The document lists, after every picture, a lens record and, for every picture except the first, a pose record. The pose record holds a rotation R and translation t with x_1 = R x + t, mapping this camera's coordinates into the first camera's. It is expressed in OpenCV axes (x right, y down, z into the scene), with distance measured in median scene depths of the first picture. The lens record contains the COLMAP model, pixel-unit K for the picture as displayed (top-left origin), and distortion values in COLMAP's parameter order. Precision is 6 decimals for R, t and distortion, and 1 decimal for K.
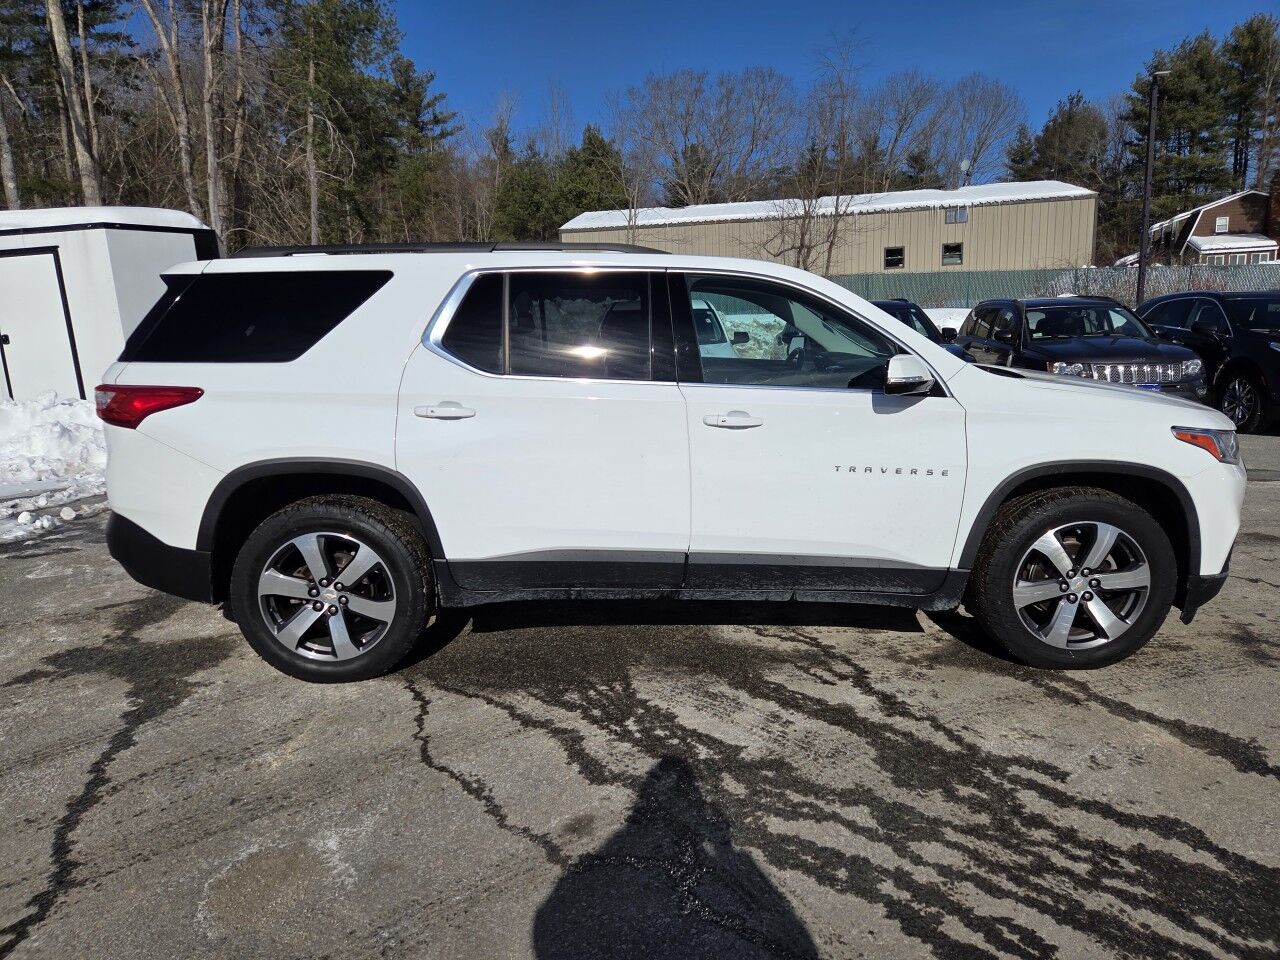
lens RADIAL K [[853.8, 0, 645.5], [0, 853.8, 479.8], [0, 0, 1]] dist [0.063314, -0.044920]
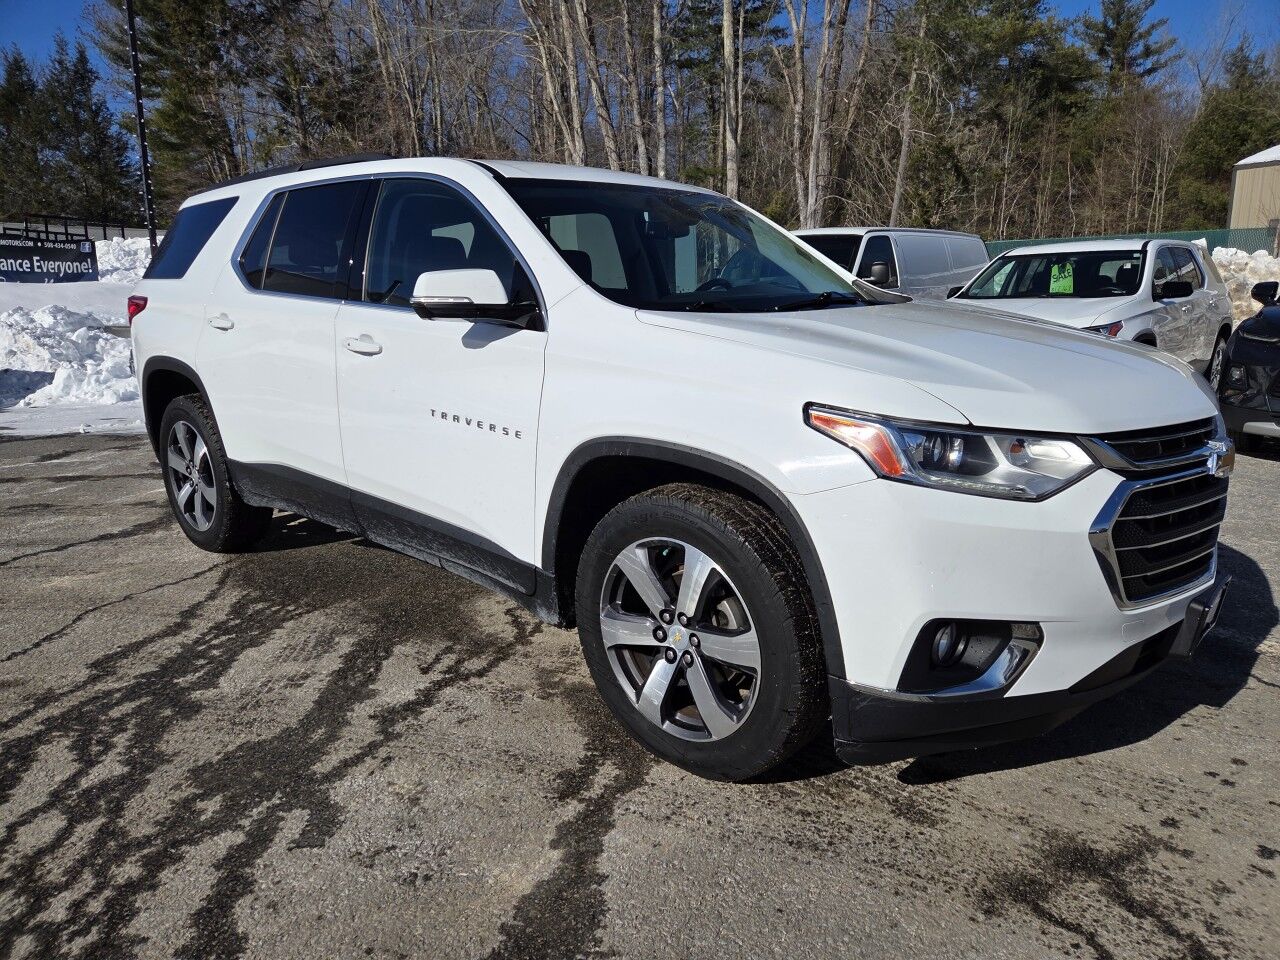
lens RADIAL K [[864.4, 0, 640.0], [0, 864.4, 480.0], [0, 0, 1]] dist [0.075268, -0.057274]
pose [[0.730662, 0.152676, -0.665450, 0.116513], [-0.132077, 0.987873, 0.081629, -0.005430], [0.669842, 0.028247, 0.741966, 0.066256]]
